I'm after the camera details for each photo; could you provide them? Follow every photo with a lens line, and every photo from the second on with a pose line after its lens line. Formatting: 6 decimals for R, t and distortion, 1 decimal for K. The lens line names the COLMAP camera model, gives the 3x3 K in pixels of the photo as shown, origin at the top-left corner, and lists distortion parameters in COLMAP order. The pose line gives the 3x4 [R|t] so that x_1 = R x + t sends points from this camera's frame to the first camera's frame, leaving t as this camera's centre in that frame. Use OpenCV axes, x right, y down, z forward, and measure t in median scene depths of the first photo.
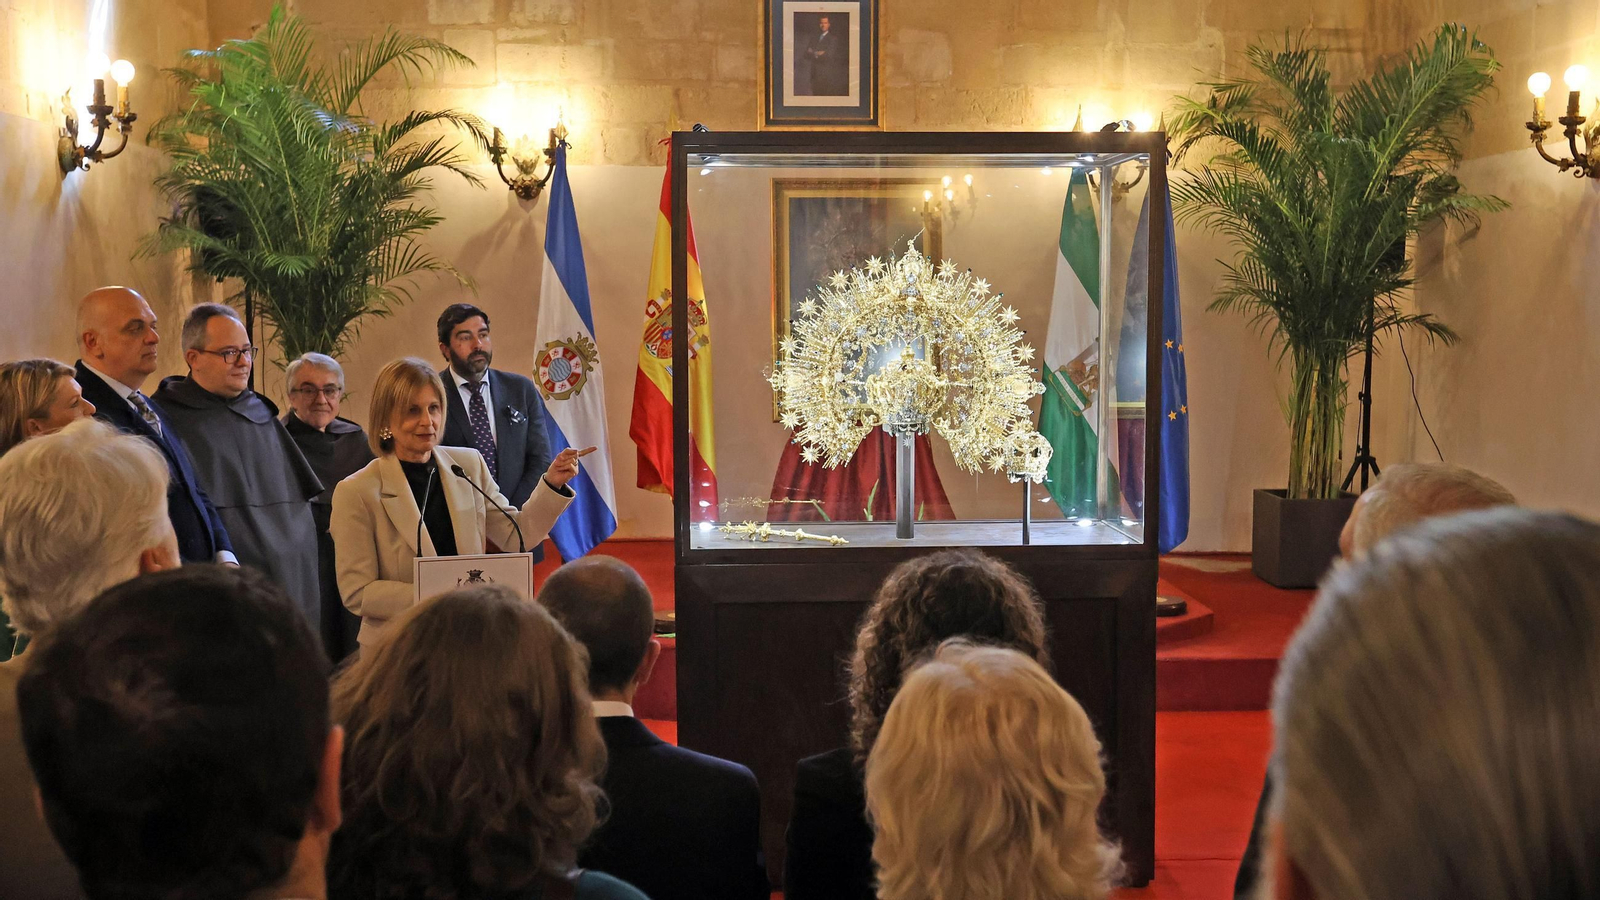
lens RADIAL K [[1819.9, 0, 800.0], [0, 1819.9, 450.0], [0, 0, 1]] dist [0.079791, -0.003672]
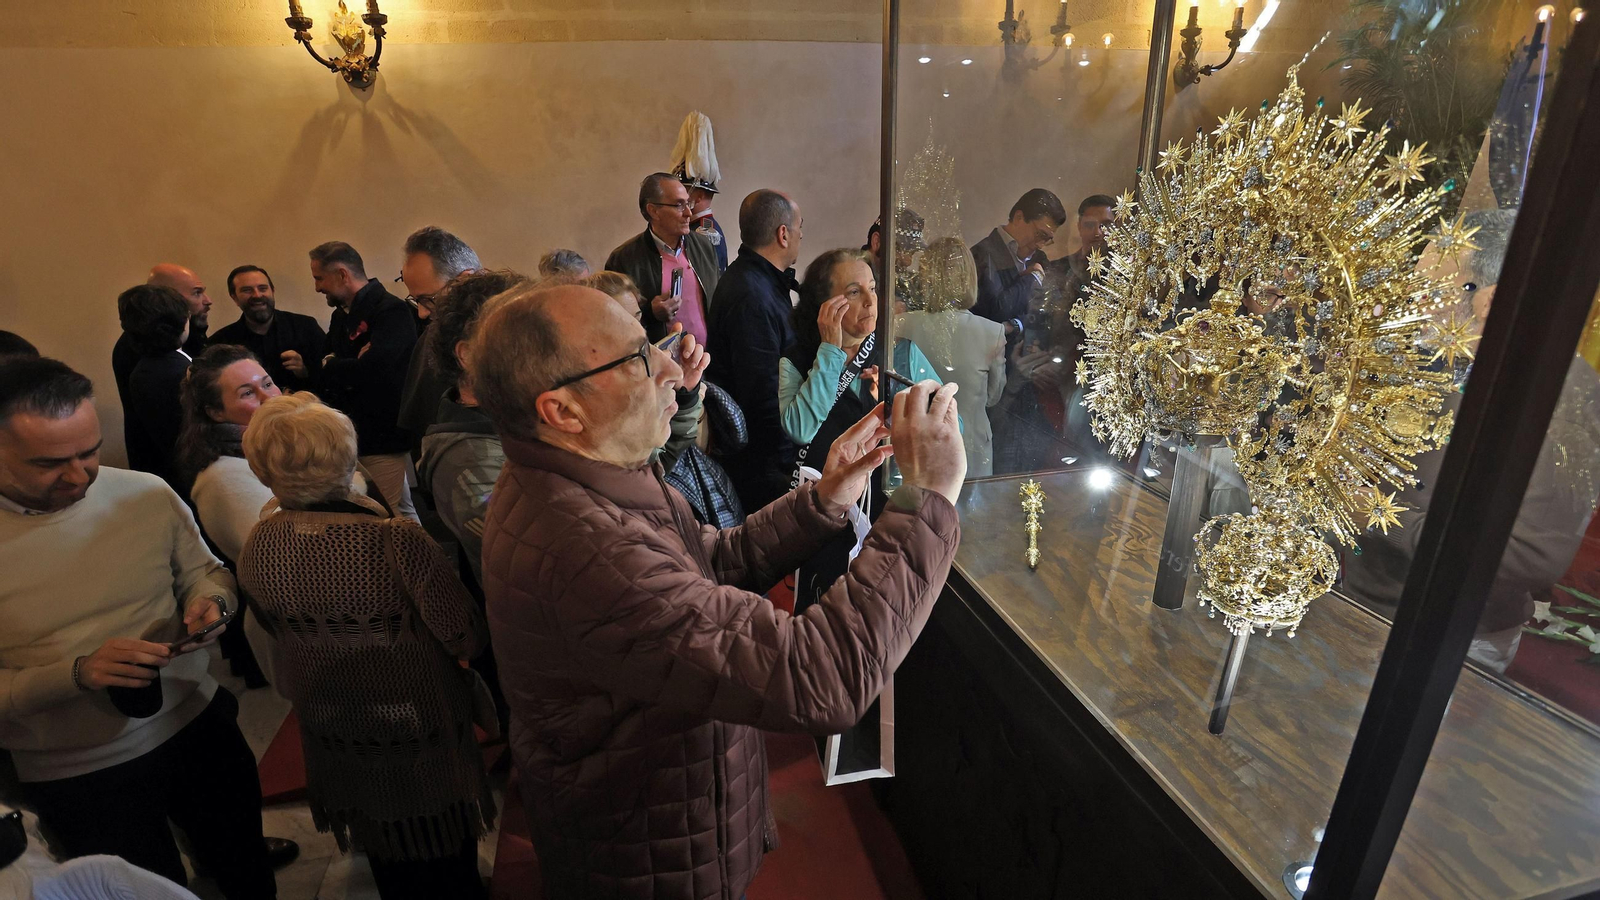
lens RADIAL K [[783.5, 0, 791.0], [0, 783.5, 477.1], [0, 0, 1]] dist [-0.056691, 0.023388]
pose [[0.173220, 0.345033, -0.922468, 0.261172], [-0.057308, 0.938571, 0.340295, -0.073370], [0.983214, -0.006082, 0.182353, 0.828514]]
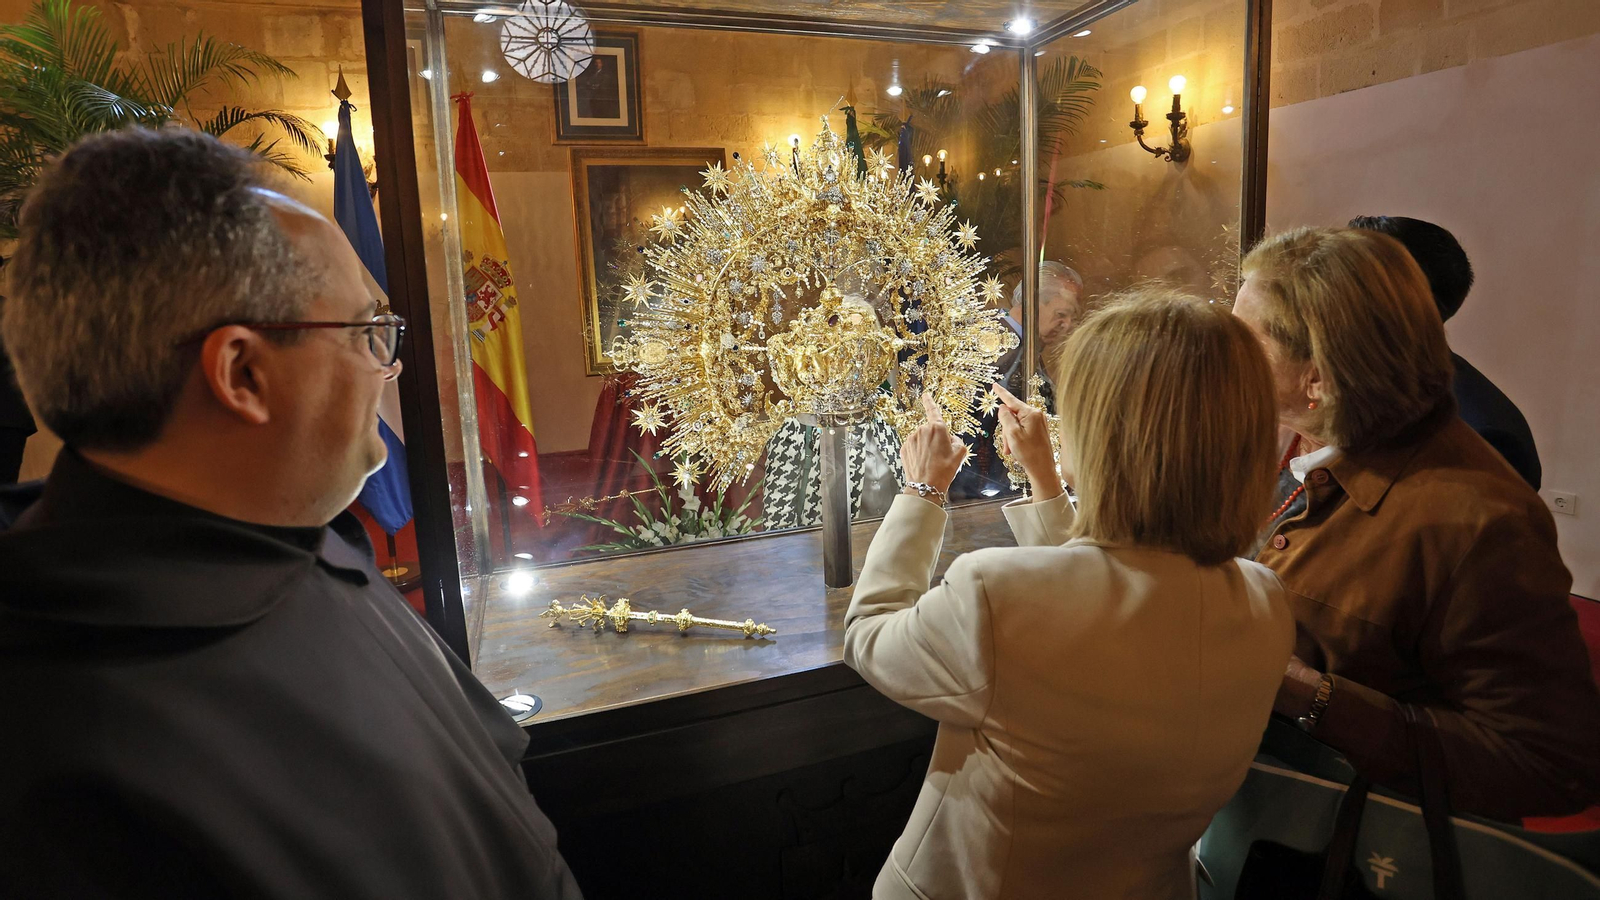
lens RADIAL K [[778.3, 0, 785.1], [0, 778.3, 390.0], [0, 0, 1]] dist [-0.067609, 0.027343]
pose [[0.964504, -0.072081, 0.254040, -0.025669], [0.059097, 0.996543, 0.058386, -0.037569], [-0.257371, -0.041300, 0.965430, 0.742537]]
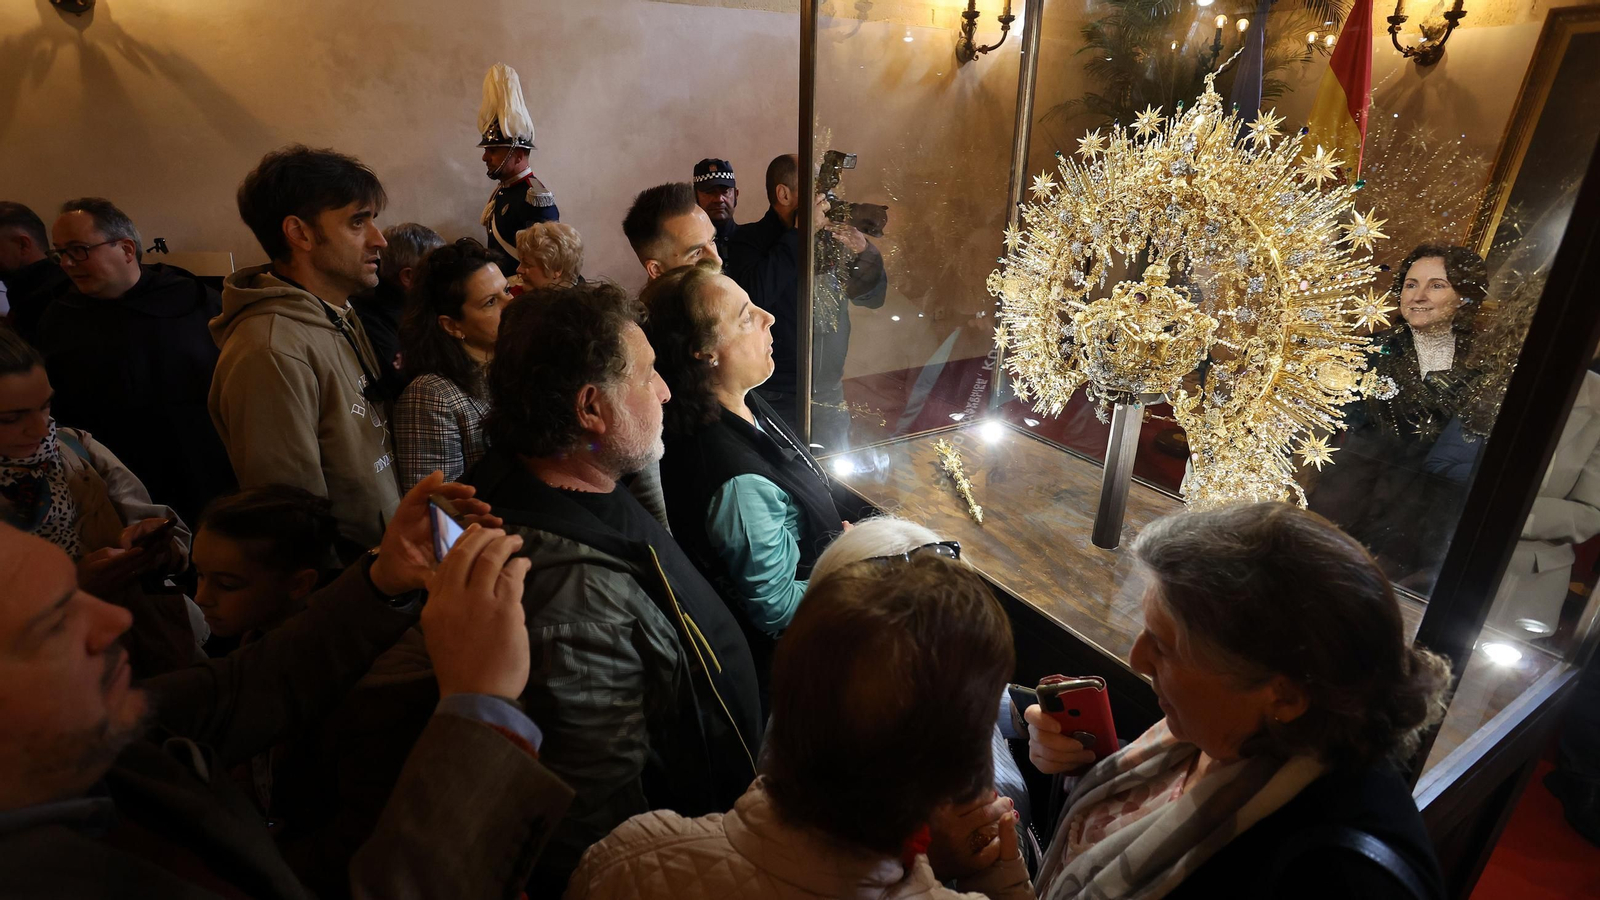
lens RADIAL K [[790.6, 0, 786.3], [0, 790.6, 429.4], [0, 0, 1]] dist [-0.066339, 0.028483]
pose [[0.452092, 0.317037, -0.833727, 0.234090], [-0.081894, 0.945507, 0.315135, -0.075208], [0.888204, -0.074193, 0.453419, 0.765005]]
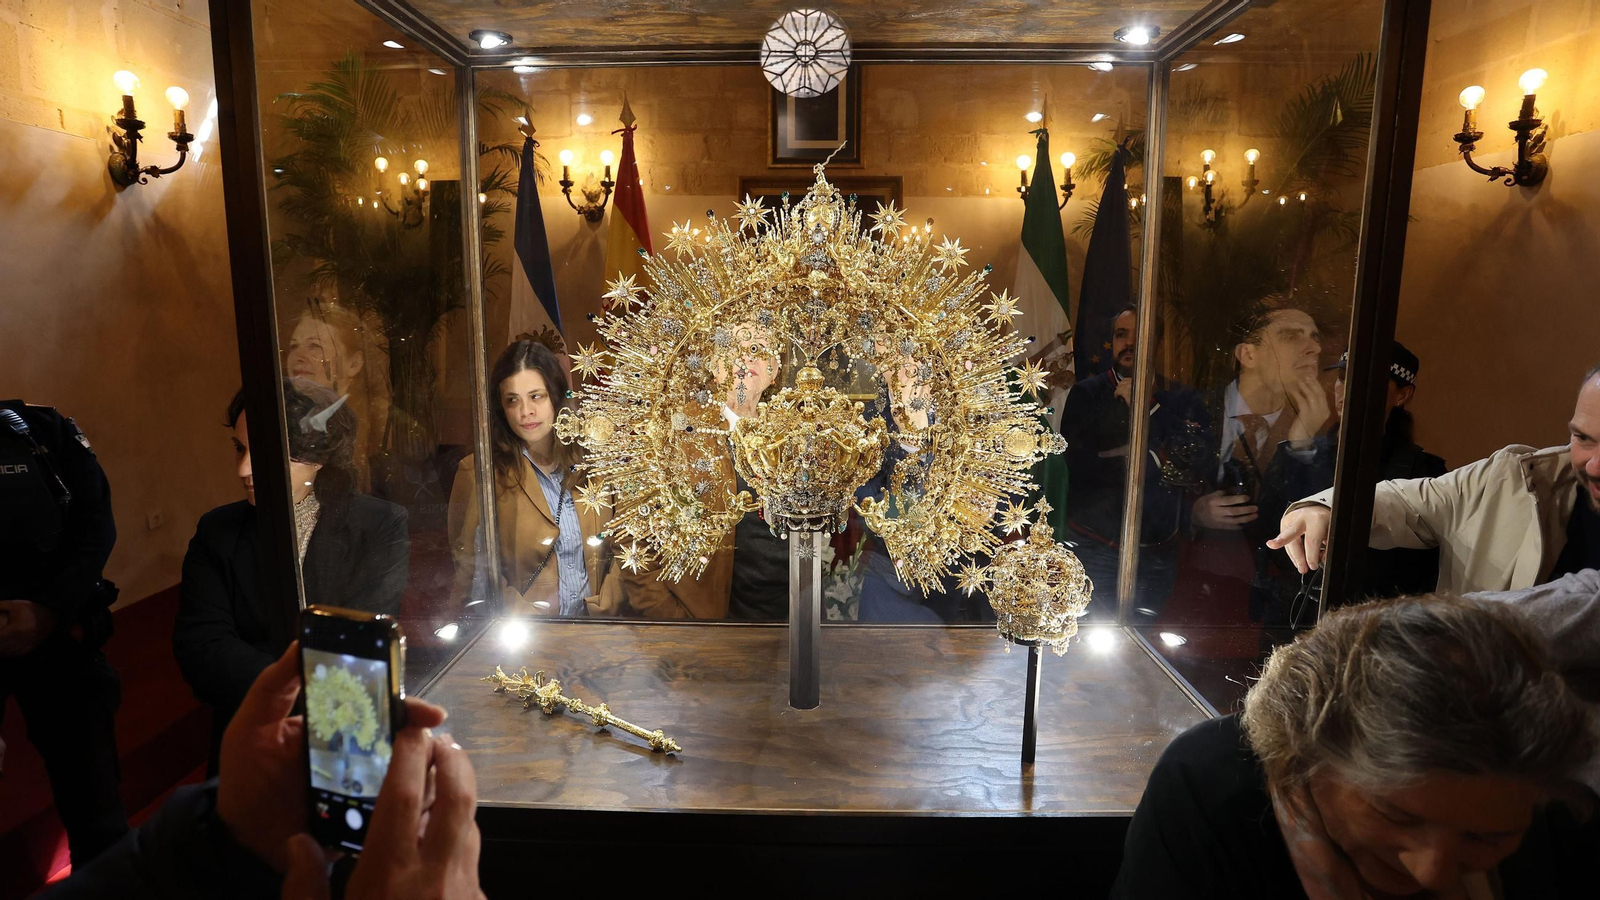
lens RADIAL K [[790.6, 0, 786.3], [0, 790.6, 429.4], [0, 0, 1]] dist [-0.066339, 0.028483]
pose [[0.996440, 0.016195, -0.082737, 0.071112], [-0.009922, 0.997083, 0.075676, -0.055094], [0.083722, -0.074586, 0.993694, 0.764171]]
